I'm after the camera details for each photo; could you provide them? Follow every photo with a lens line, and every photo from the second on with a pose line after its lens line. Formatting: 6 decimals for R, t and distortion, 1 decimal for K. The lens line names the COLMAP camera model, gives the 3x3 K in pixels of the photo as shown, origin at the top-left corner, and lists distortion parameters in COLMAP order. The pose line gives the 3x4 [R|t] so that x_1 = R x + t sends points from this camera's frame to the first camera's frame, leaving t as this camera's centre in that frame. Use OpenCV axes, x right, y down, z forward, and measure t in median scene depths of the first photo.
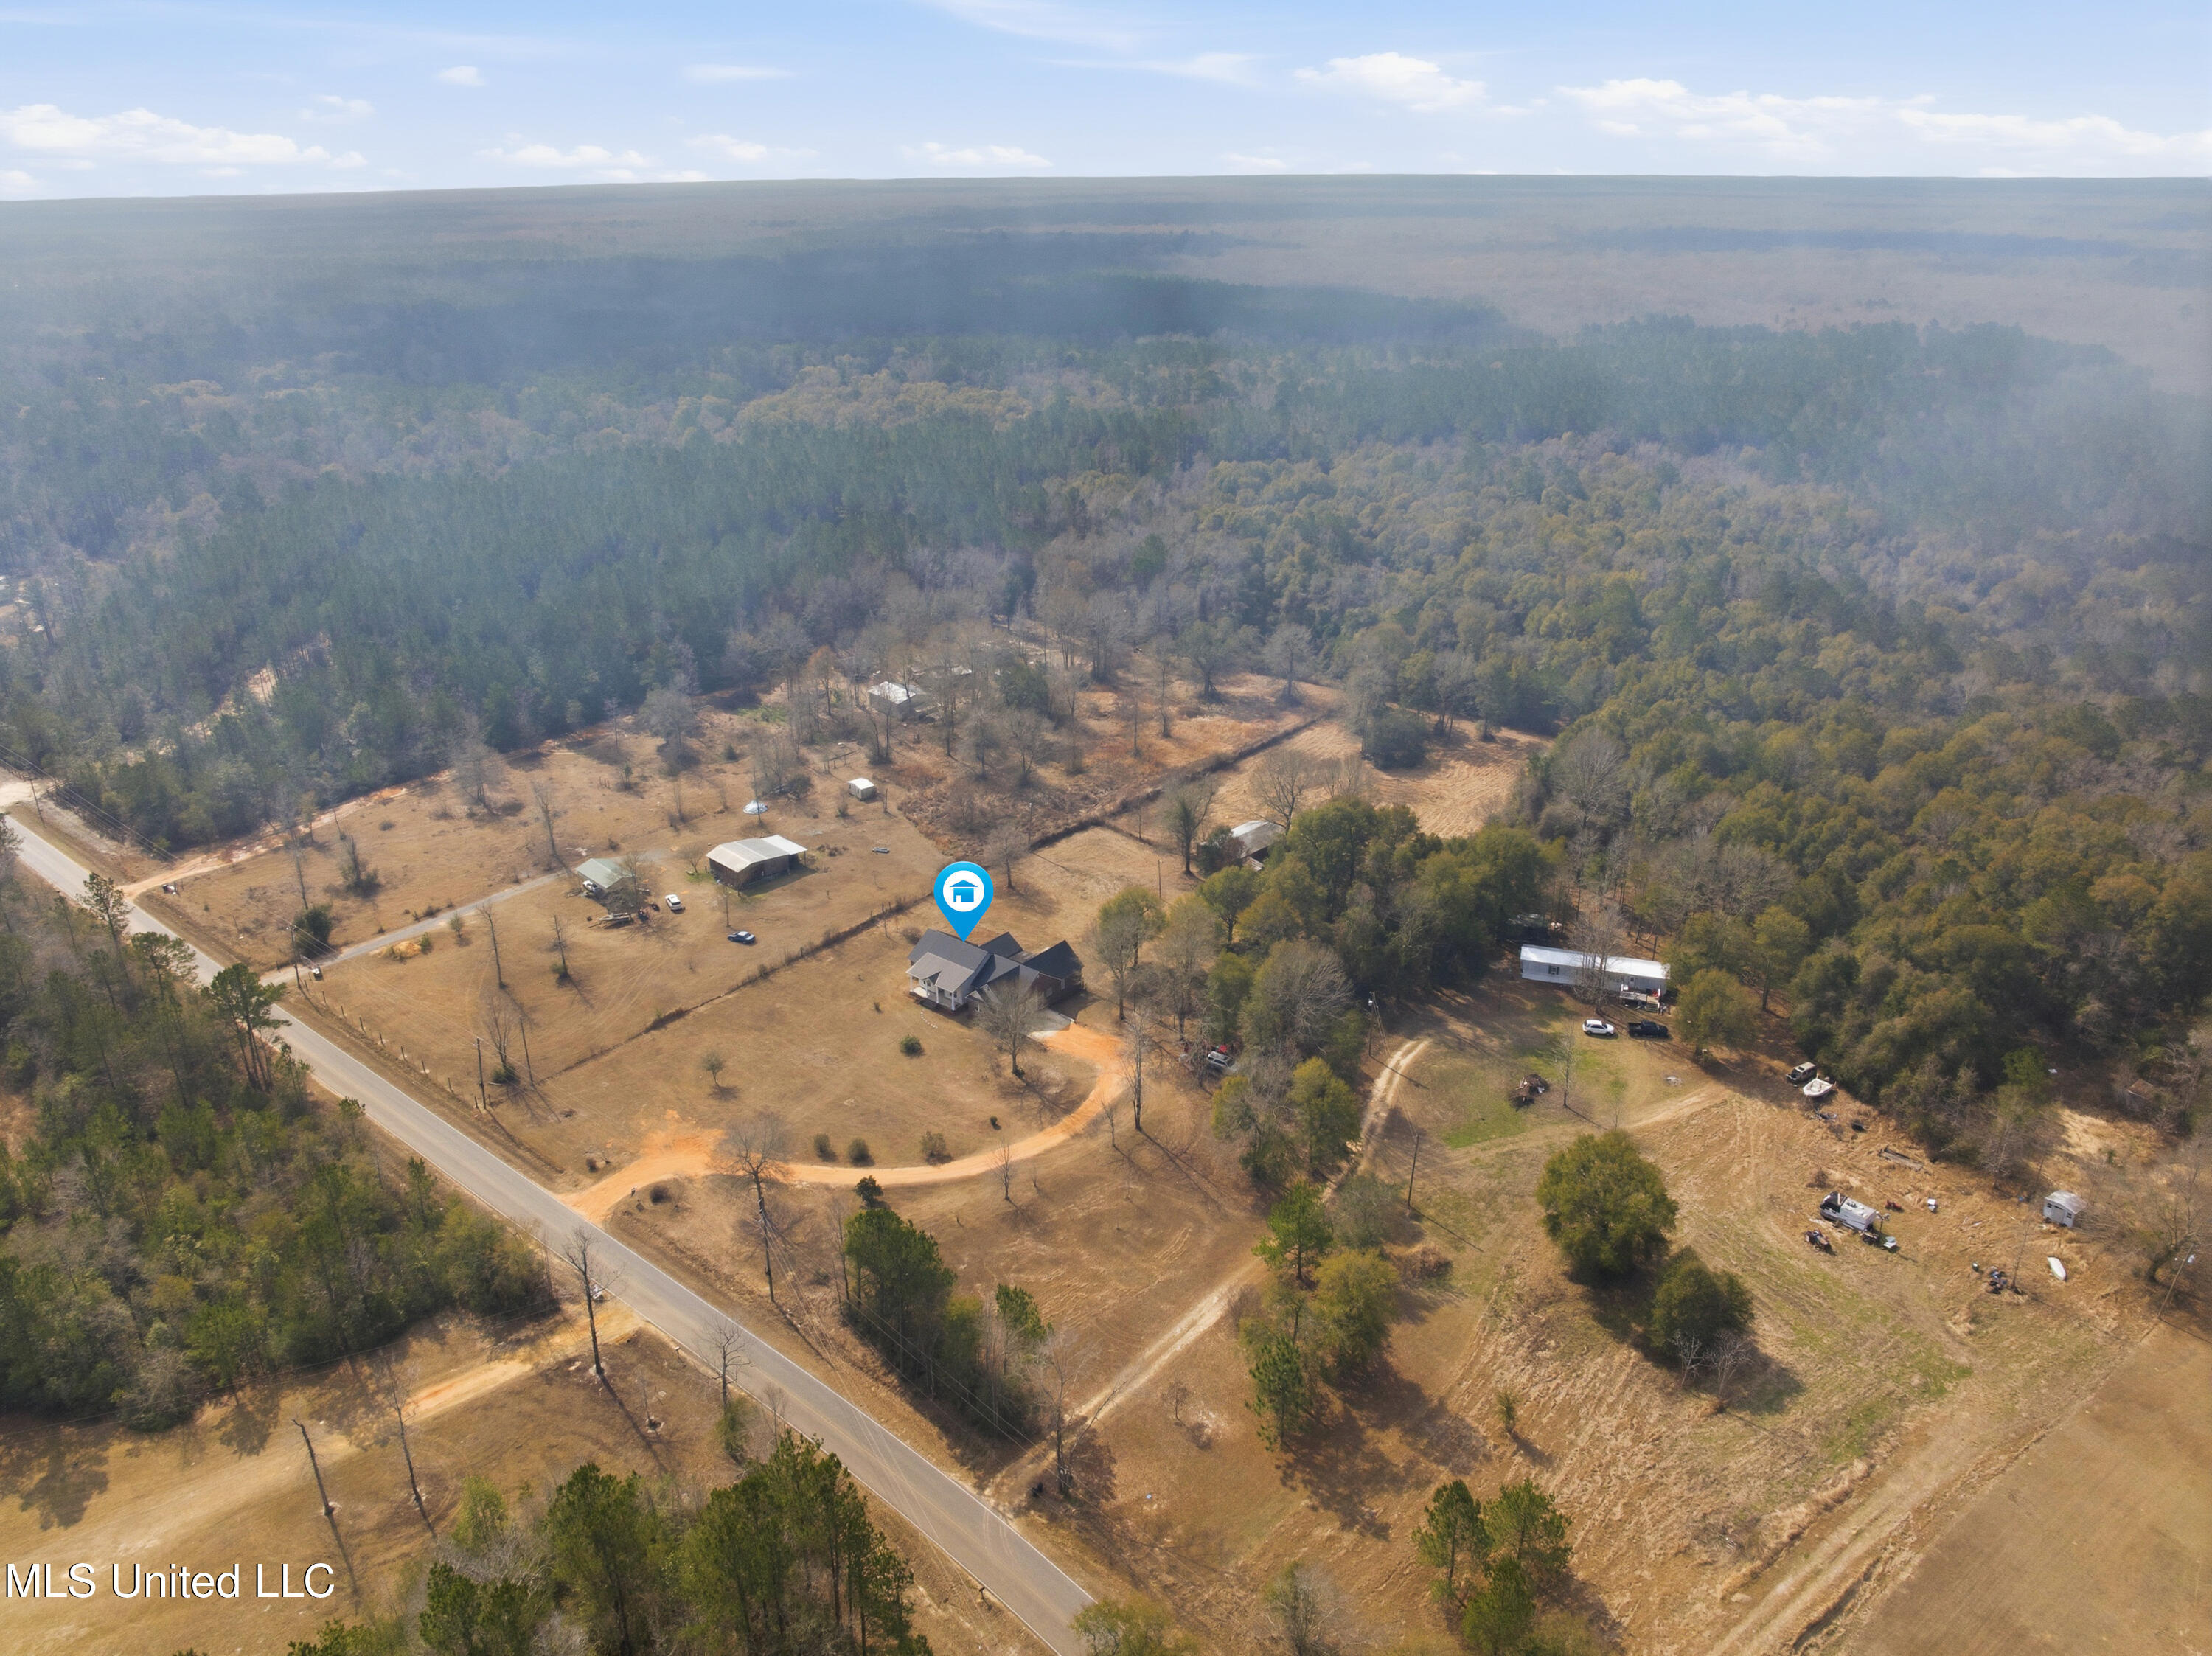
lens RADIAL K [[1538.8, 0, 1110.0], [0, 1538.8, 826.9], [0, 0, 1]] dist [-0.038728, -0.002065]
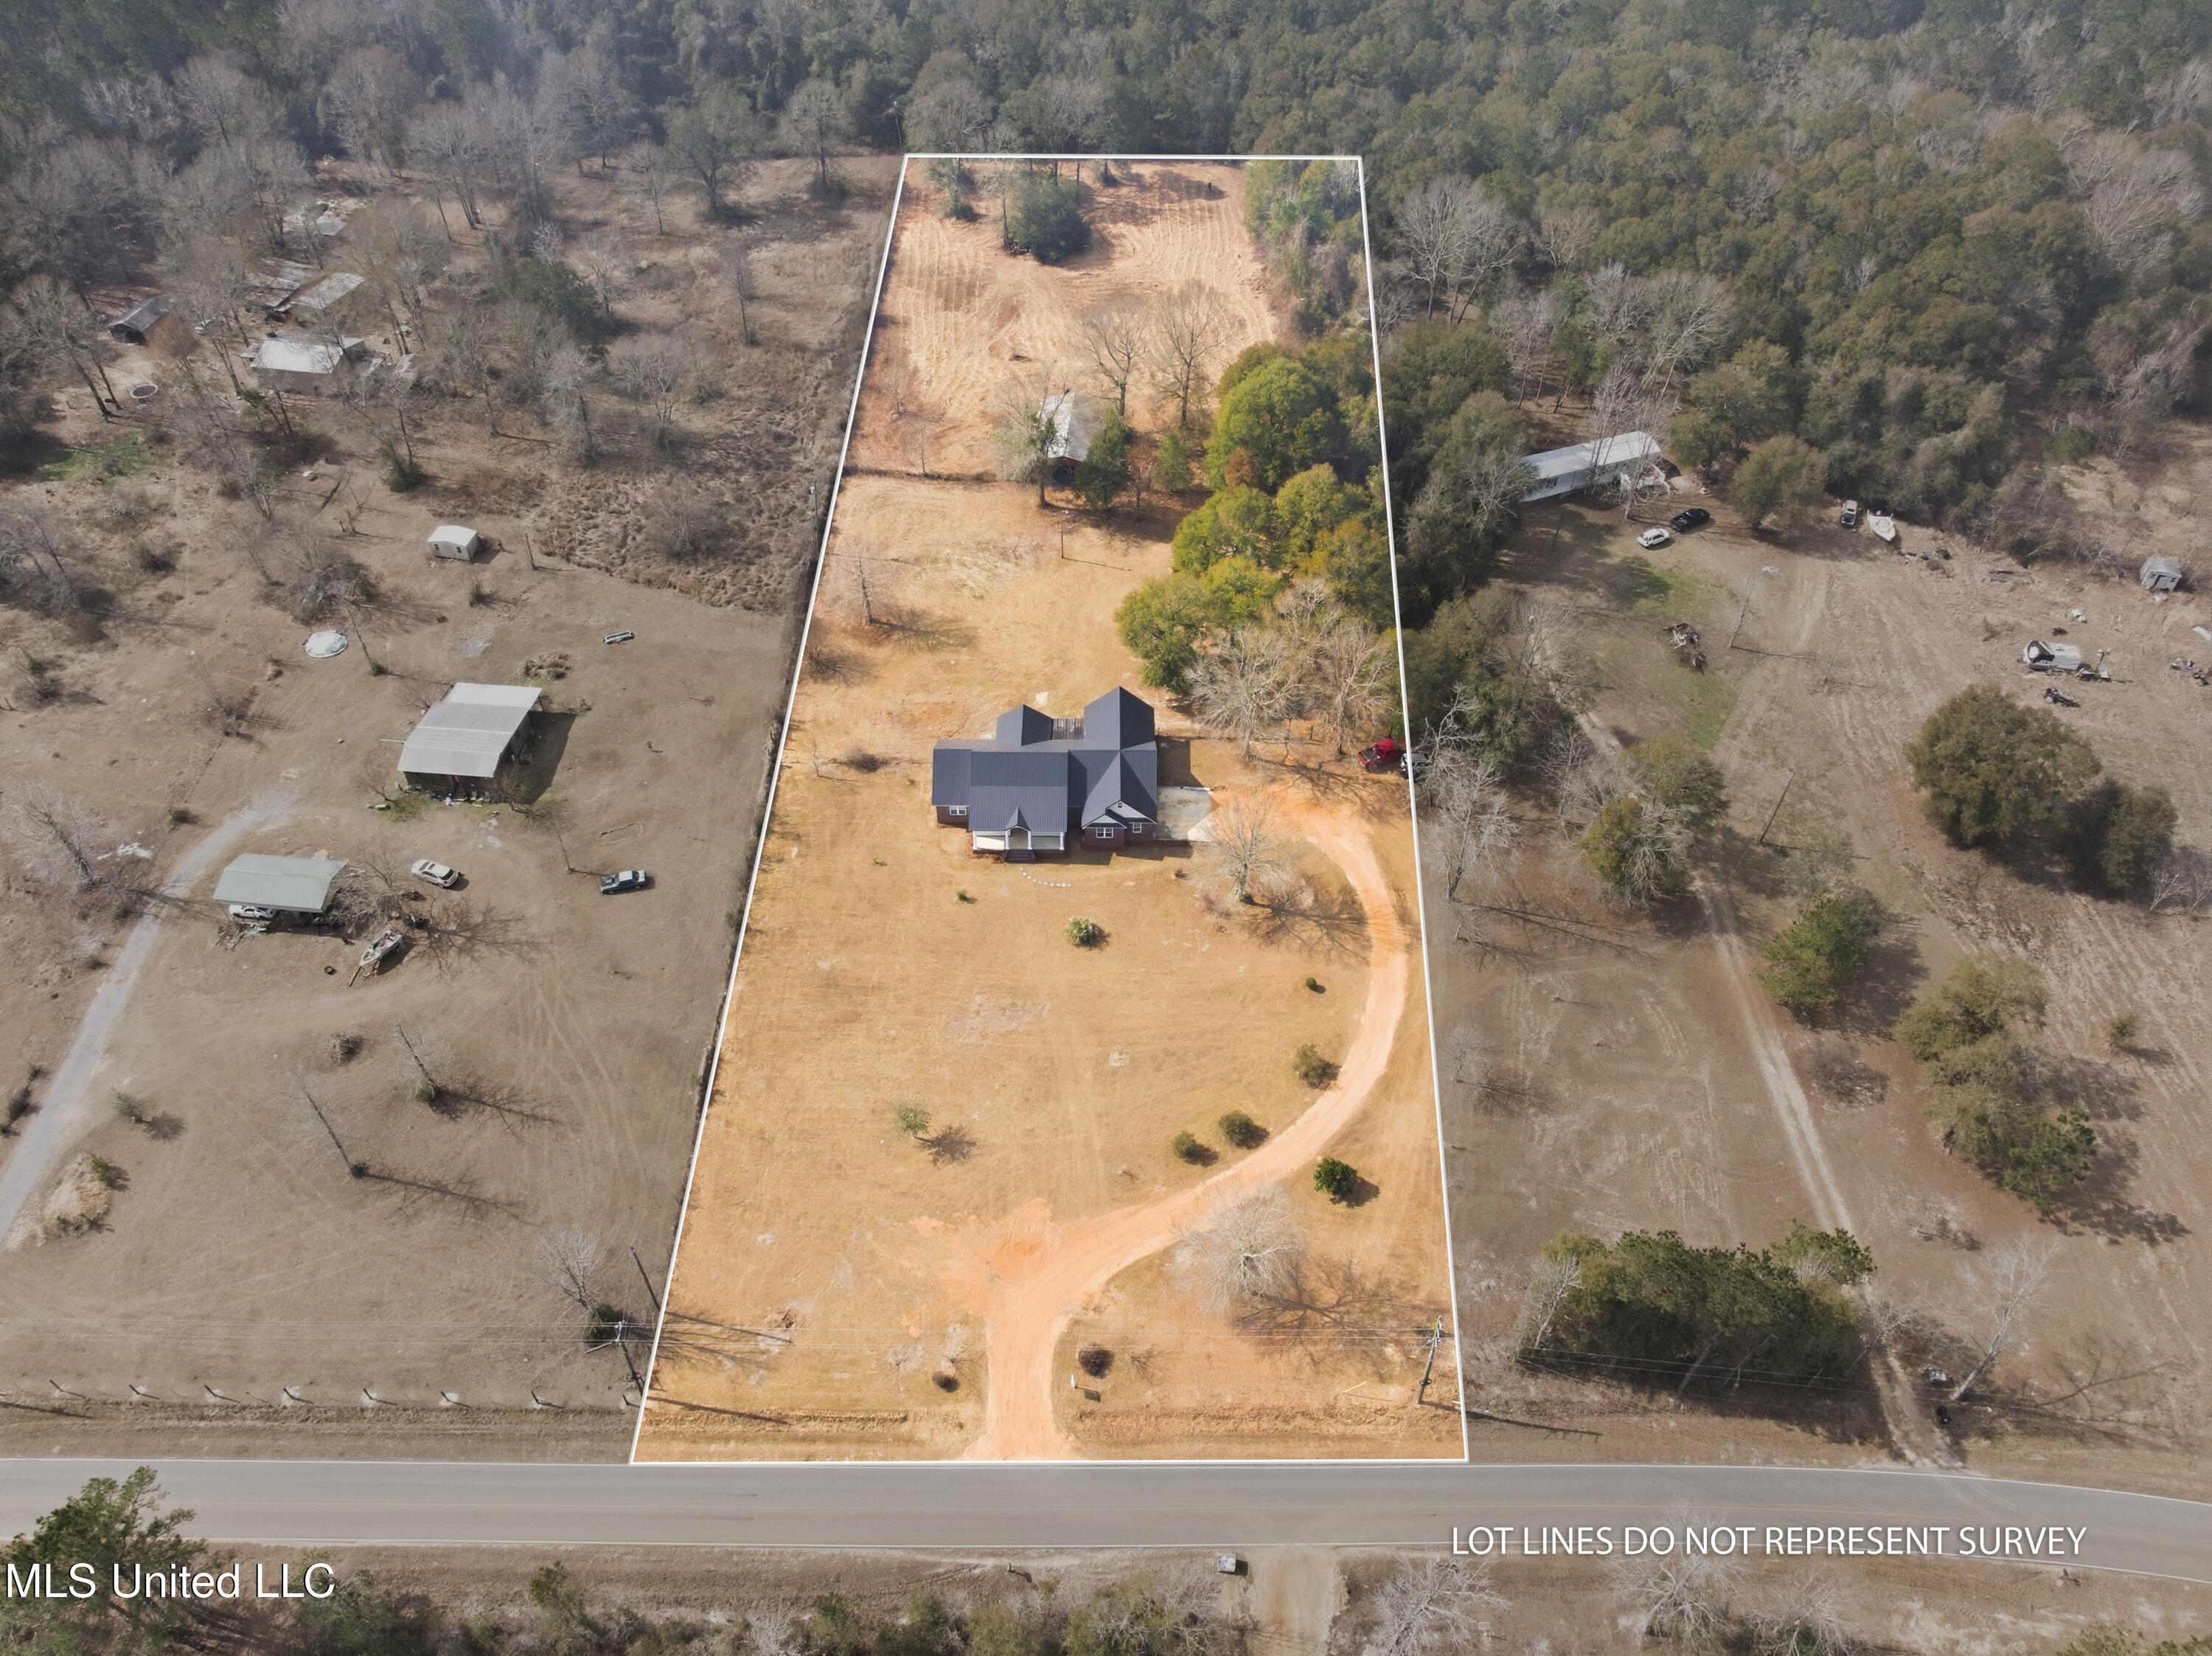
lens RADIAL K [[1538.8, 0, 1106.4], [0, 1538.8, 824.6], [0, 0, 1]] dist [-0.038728, -0.002065]
pose [[0.771074, -0.453265, 0.447209, -0.426523], [0.235963, 0.855735, 0.460477, -0.224017], [-0.591411, -0.249537, 0.766789, 0.496540]]
